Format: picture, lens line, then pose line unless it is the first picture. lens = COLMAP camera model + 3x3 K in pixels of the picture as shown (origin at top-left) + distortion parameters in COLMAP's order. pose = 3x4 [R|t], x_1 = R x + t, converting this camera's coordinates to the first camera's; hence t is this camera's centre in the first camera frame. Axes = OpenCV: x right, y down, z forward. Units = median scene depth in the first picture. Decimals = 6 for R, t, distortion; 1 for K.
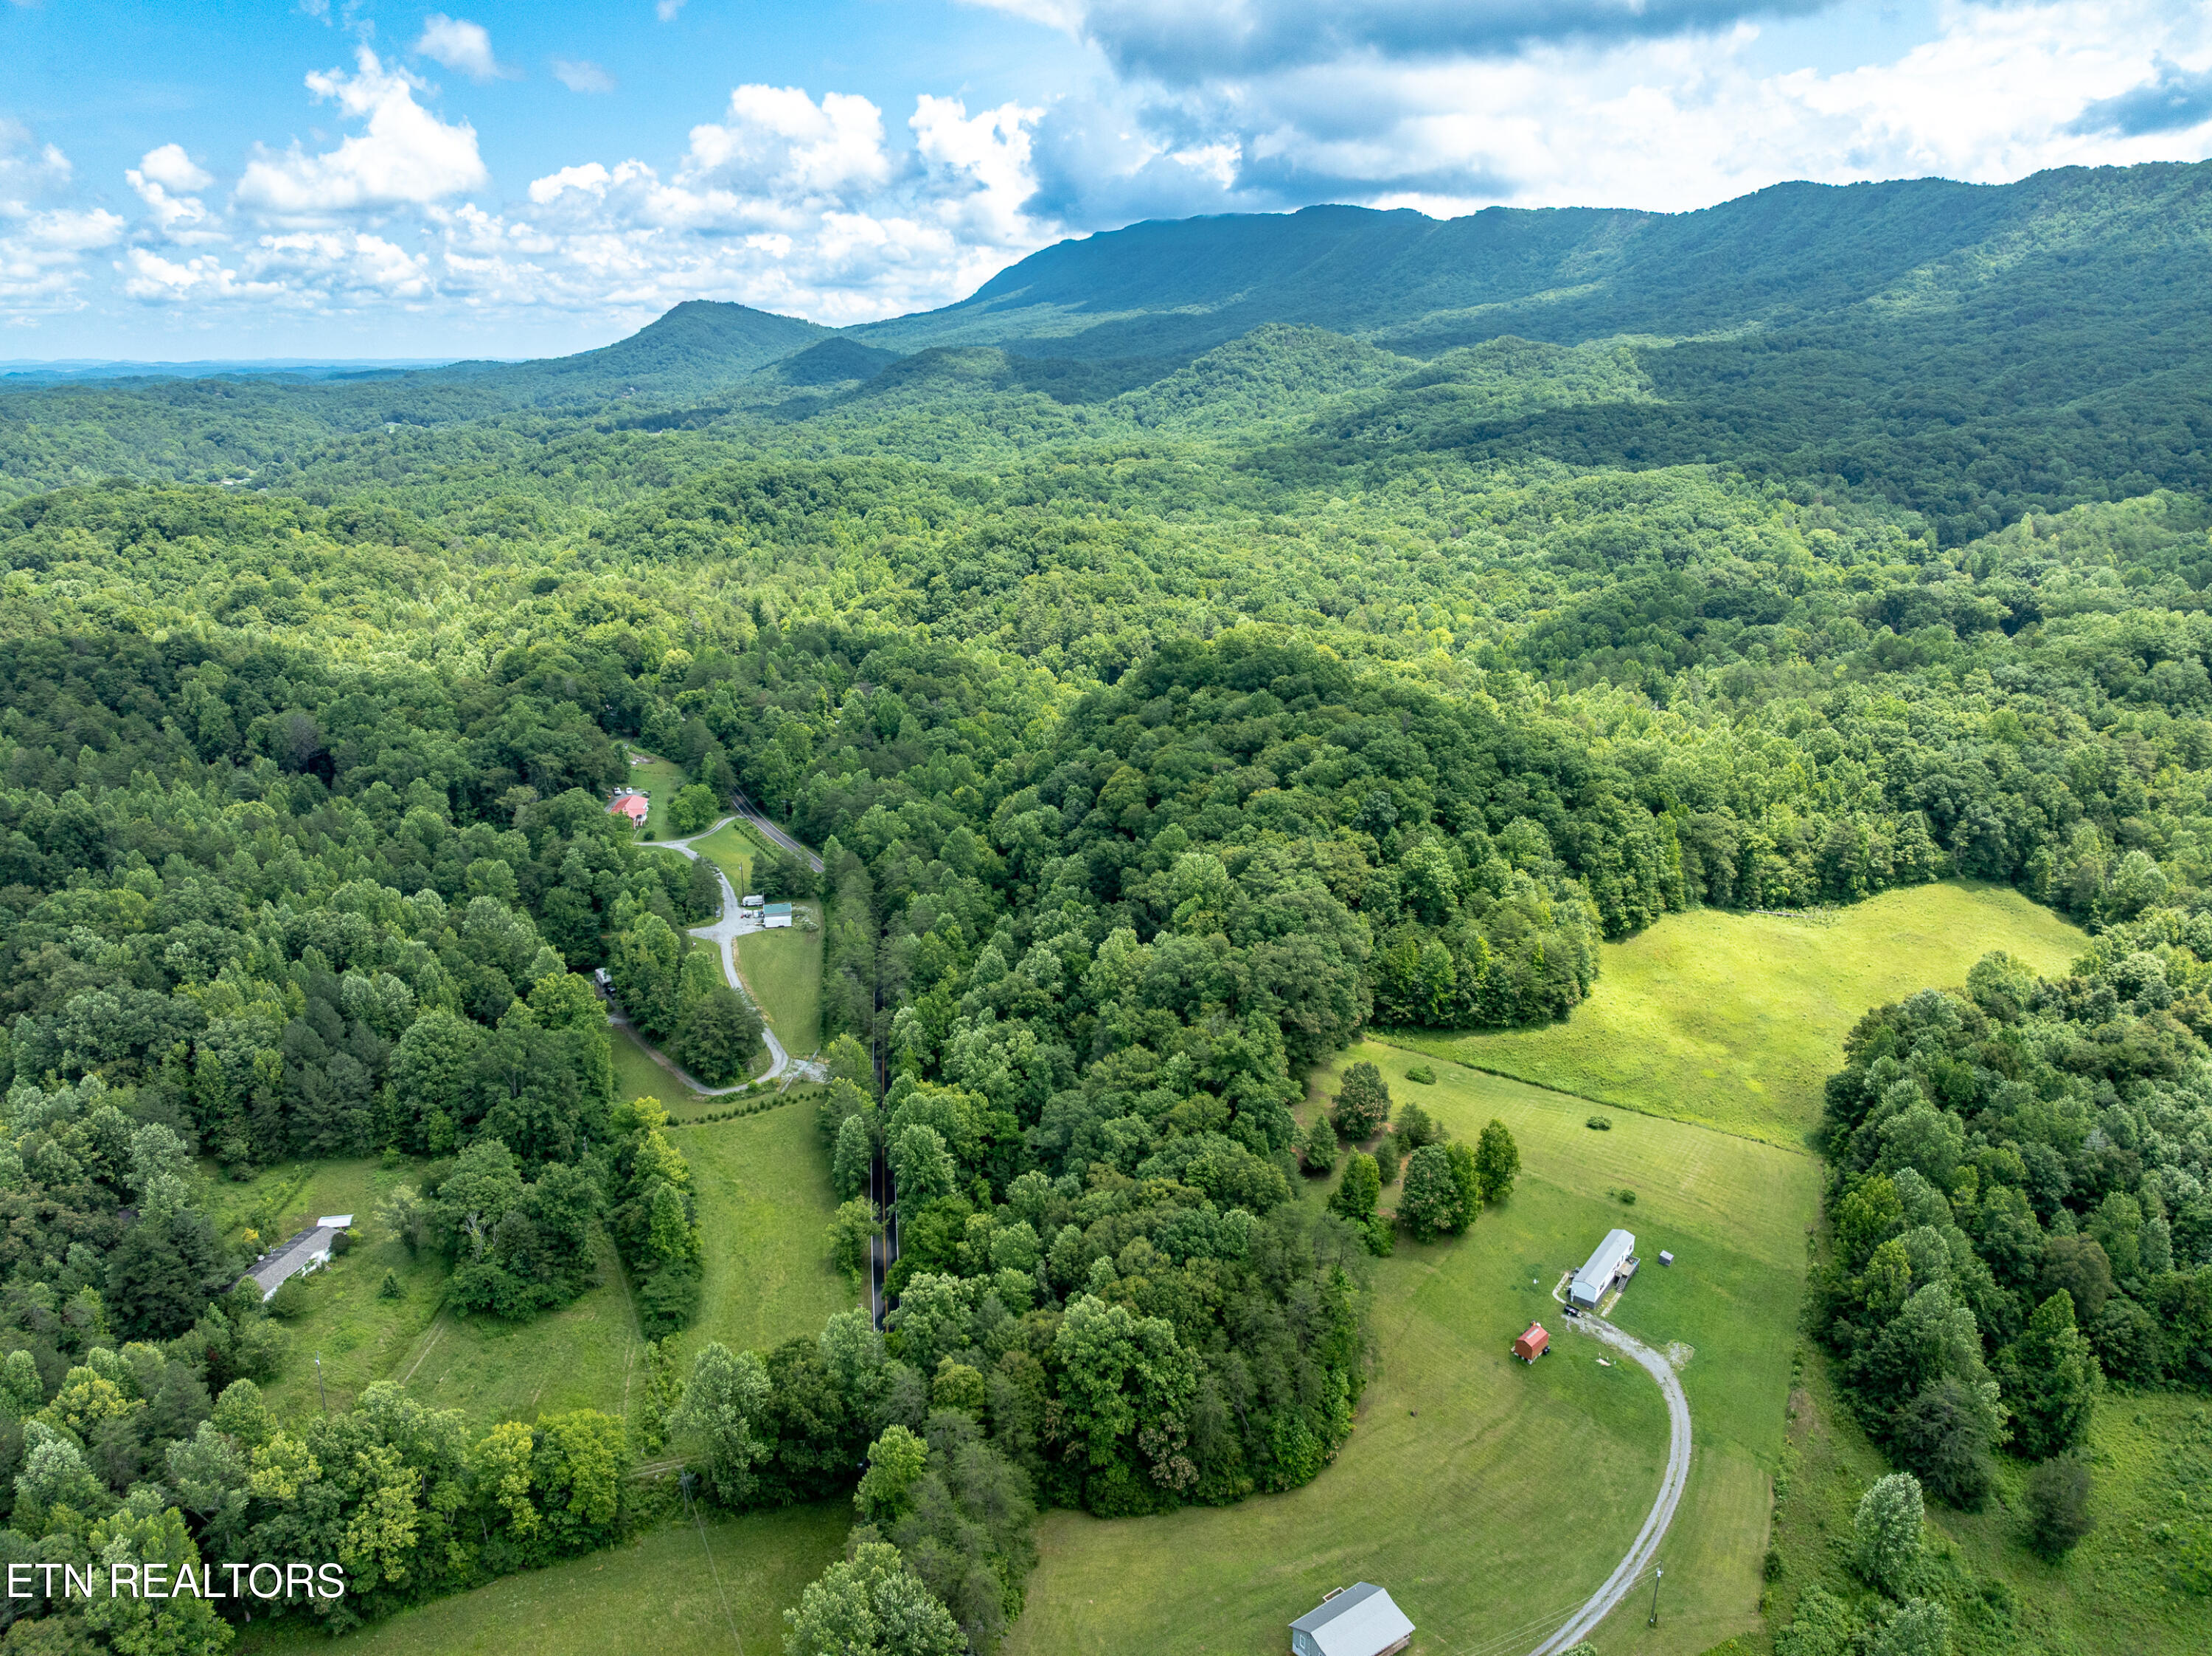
lens RADIAL K [[1561.6, 0, 1108.2], [0, 1561.6, 823.1], [0, 0, 1]] dist [-0.053818, 0.026032]
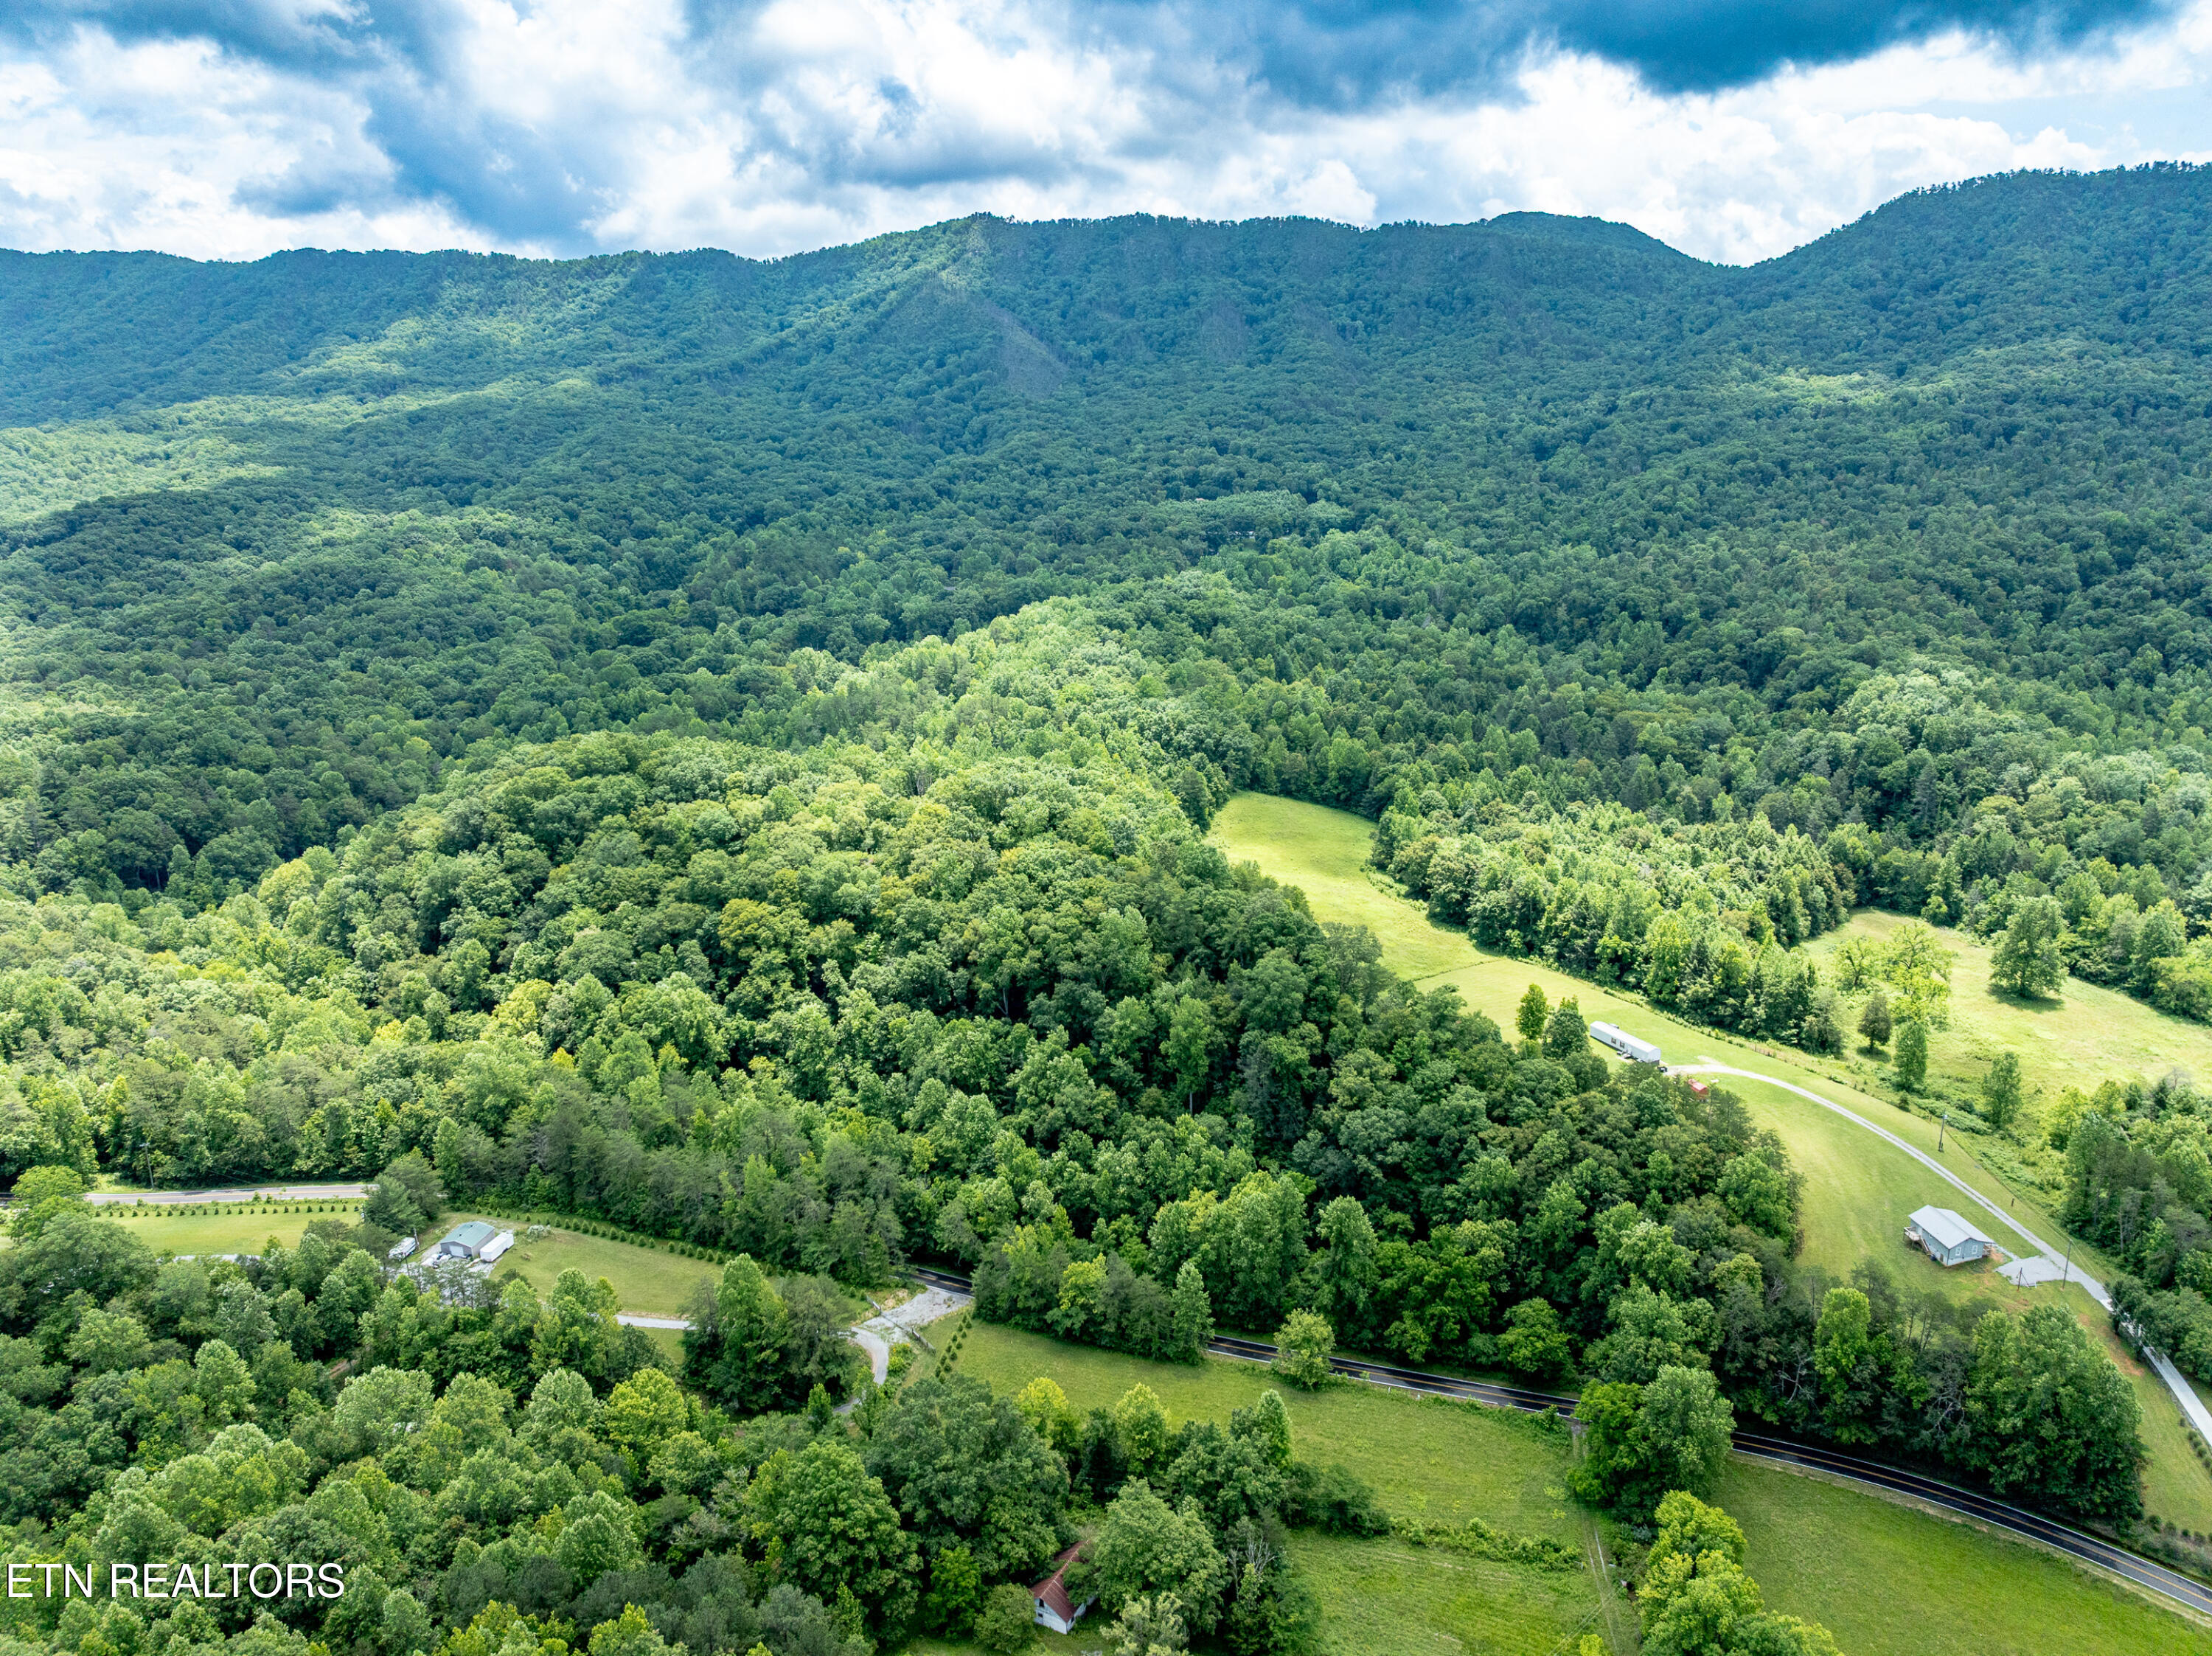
lens RADIAL K [[1561.6, 0, 1110.4], [0, 1561.6, 827.5], [0, 0, 1]] dist [-0.053818, 0.026032]
pose [[0.456266, -0.242016, 0.856300, -0.661904], [0.277718, 0.952966, 0.121360, -0.128921], [-0.845396, 0.182438, 0.502019, 0.399577]]
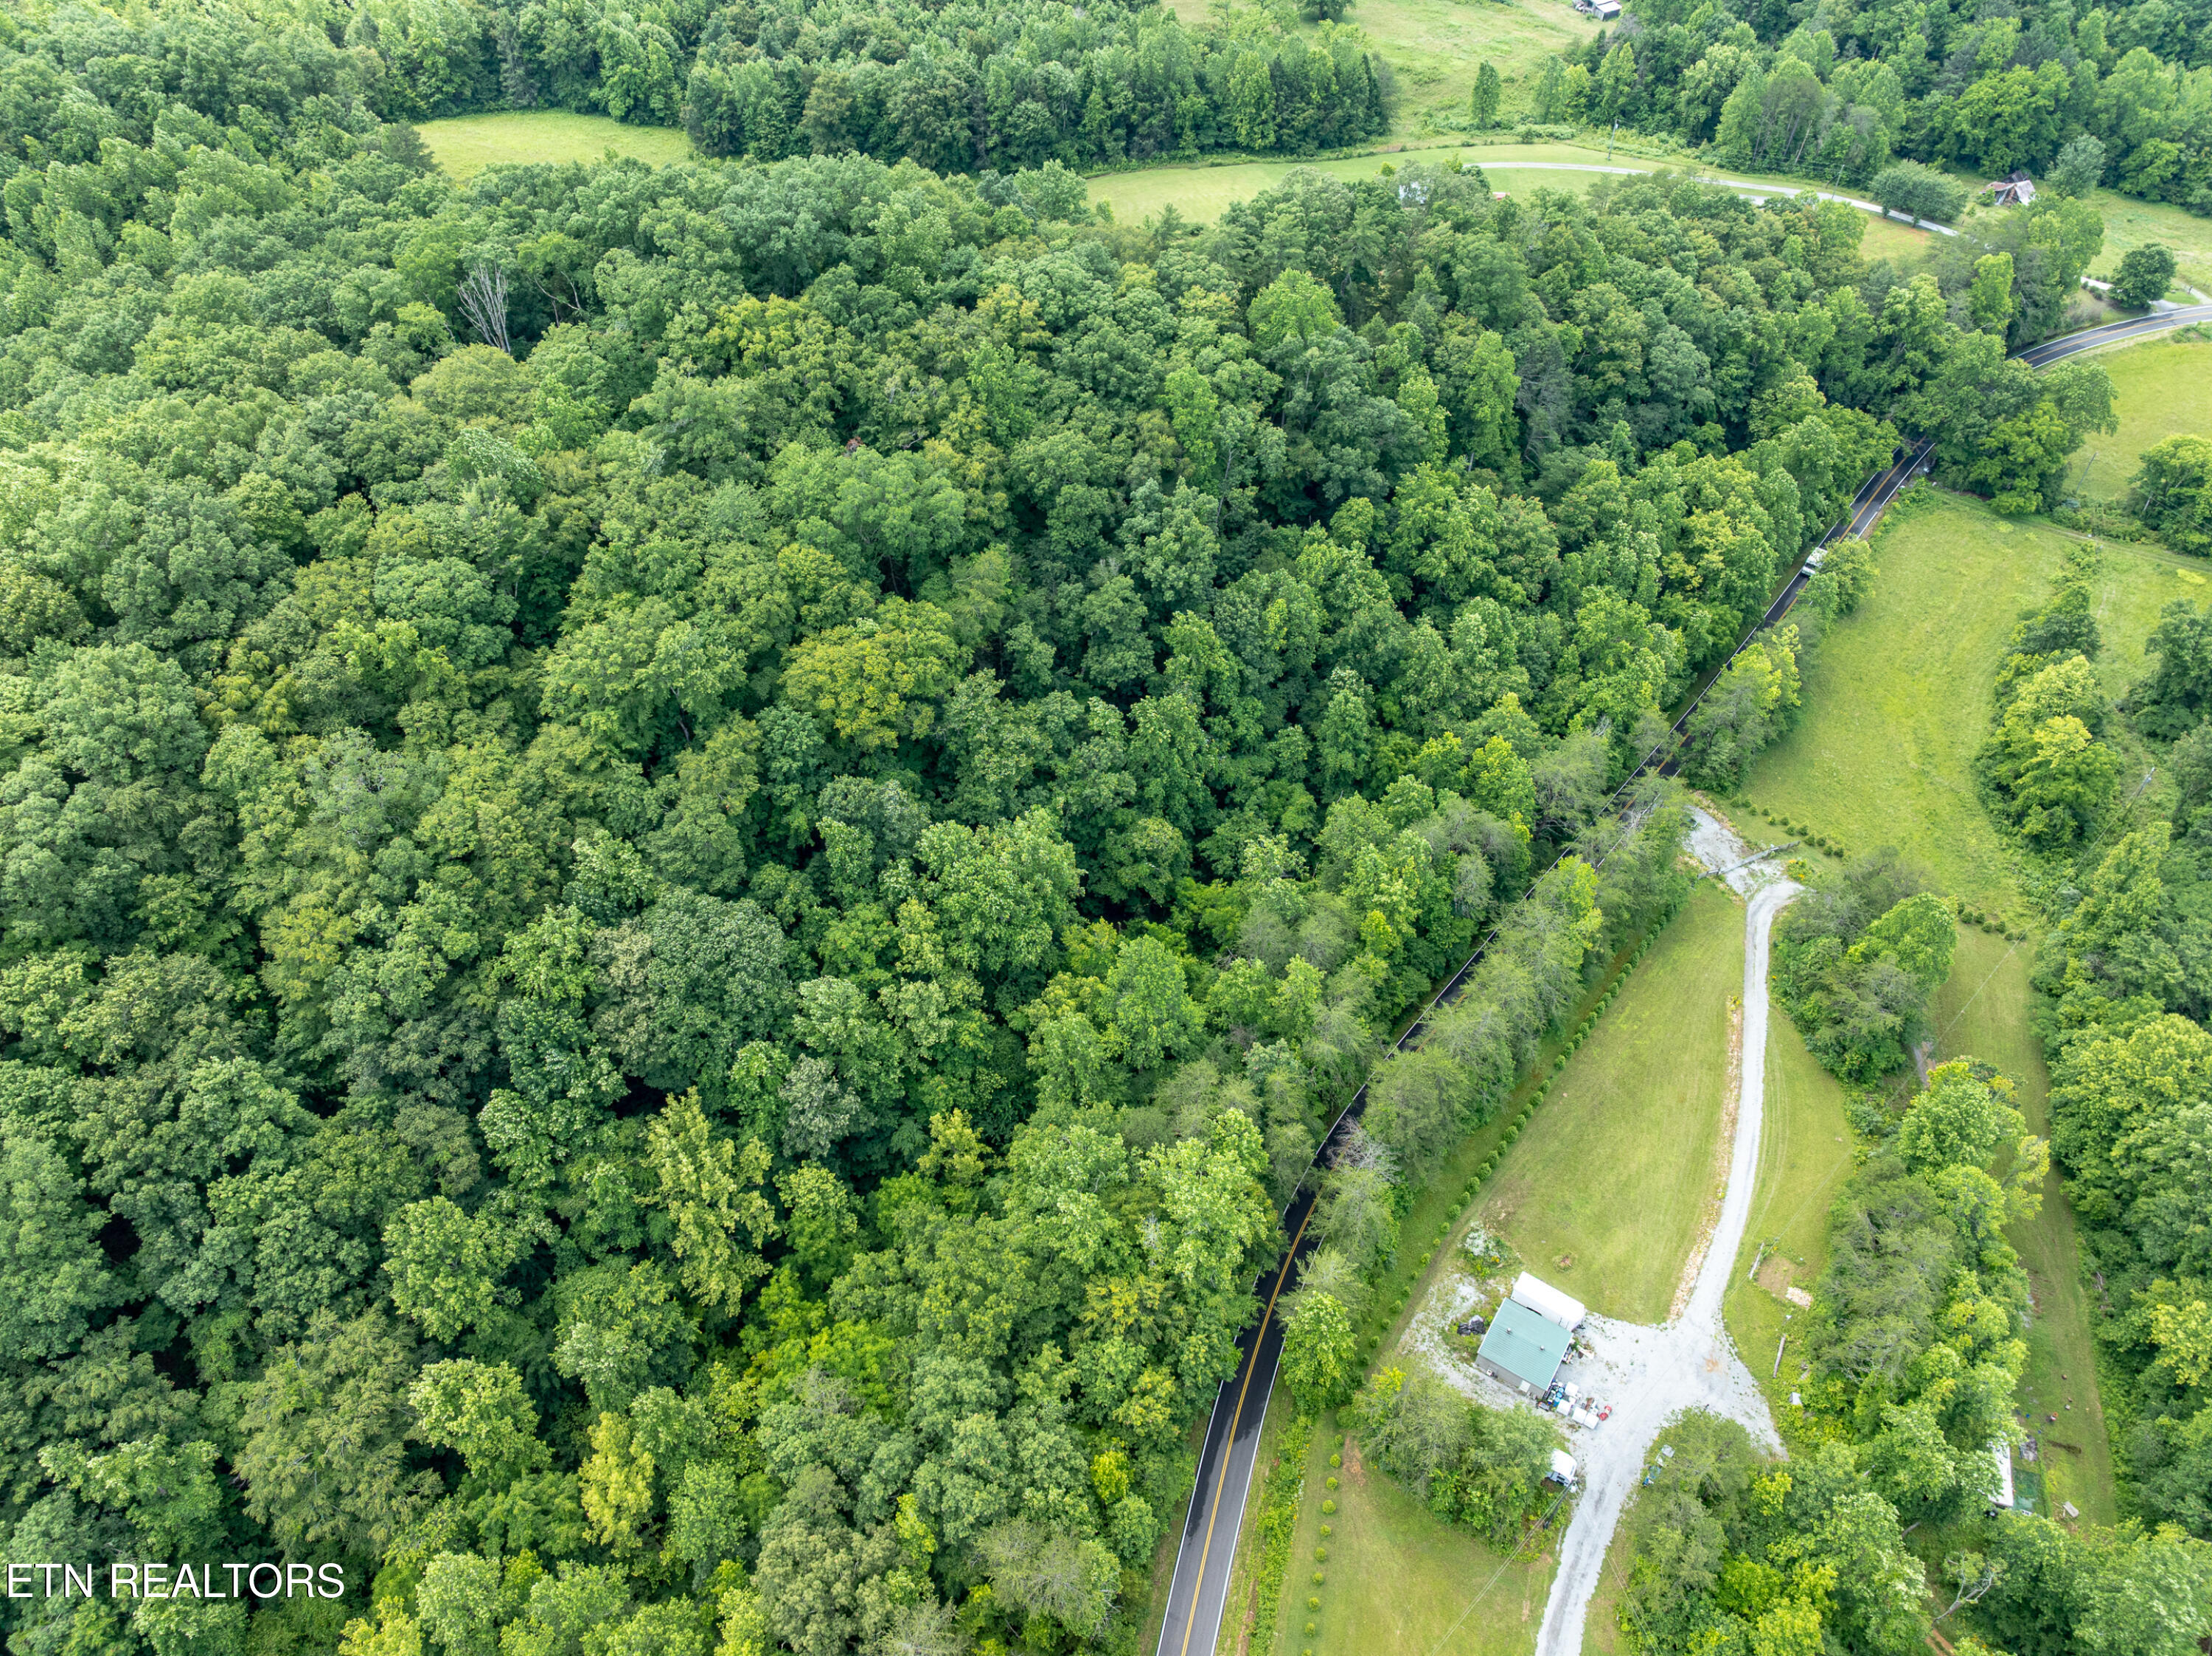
lens RADIAL K [[1561.6, 0, 1112.1], [0, 1561.6, 827.3], [0, 0, 1]] dist [-0.053818, 0.026032]
pose [[-0.684716, -0.528271, 0.502089, -0.278755], [0.213291, 0.513505, 0.831155, -0.348218], [-0.696901, 0.676197, -0.238930, 1.127267]]
